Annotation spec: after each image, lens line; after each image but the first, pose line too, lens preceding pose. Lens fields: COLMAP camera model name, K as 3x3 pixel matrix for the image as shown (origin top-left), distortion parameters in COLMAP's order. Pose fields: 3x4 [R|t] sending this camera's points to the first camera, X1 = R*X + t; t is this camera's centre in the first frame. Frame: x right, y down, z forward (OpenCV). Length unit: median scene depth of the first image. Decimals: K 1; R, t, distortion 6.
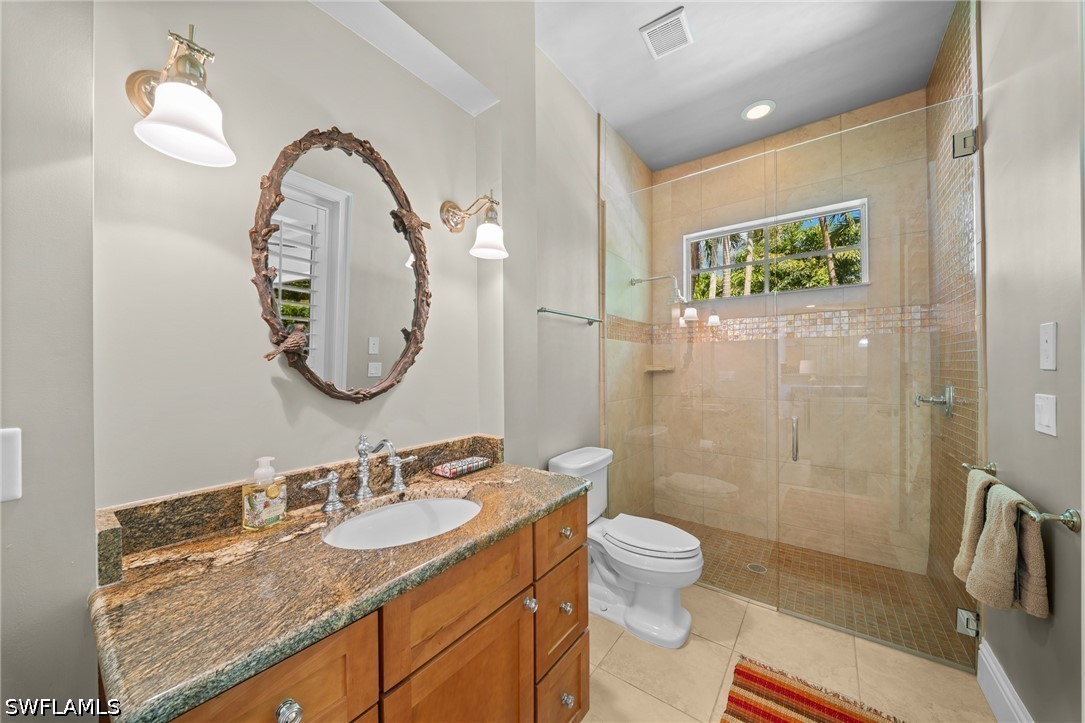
lens RADIAL K [[380.1, 0, 544.1], [0, 380.1, 362.7], [0, 0, 1]] dist [0.001932, -0.002836]
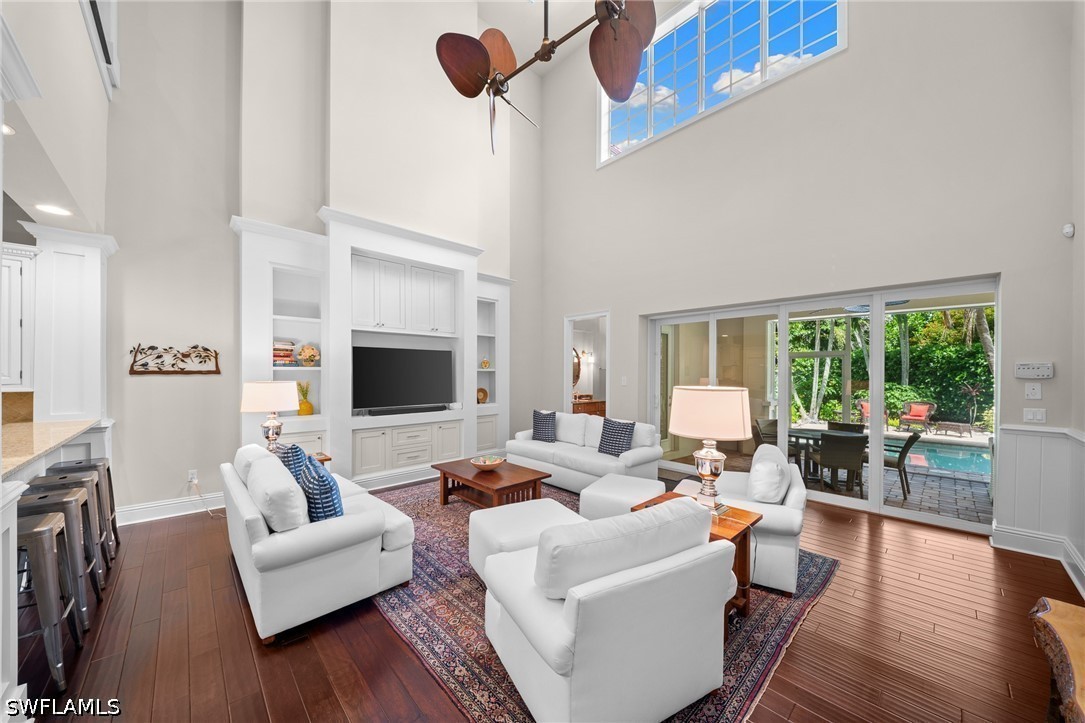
lens RADIAL K [[380.1, 0, 543.2], [0, 380.1, 372.5], [0, 0, 1]] dist [0.001932, -0.002836]
pose [[0.984506, -0.001243, -0.175346, 0.141291], [0.001780, 0.999994, 0.002908, -0.126859], [0.175341, -0.003175, 0.984503, -4.474503]]
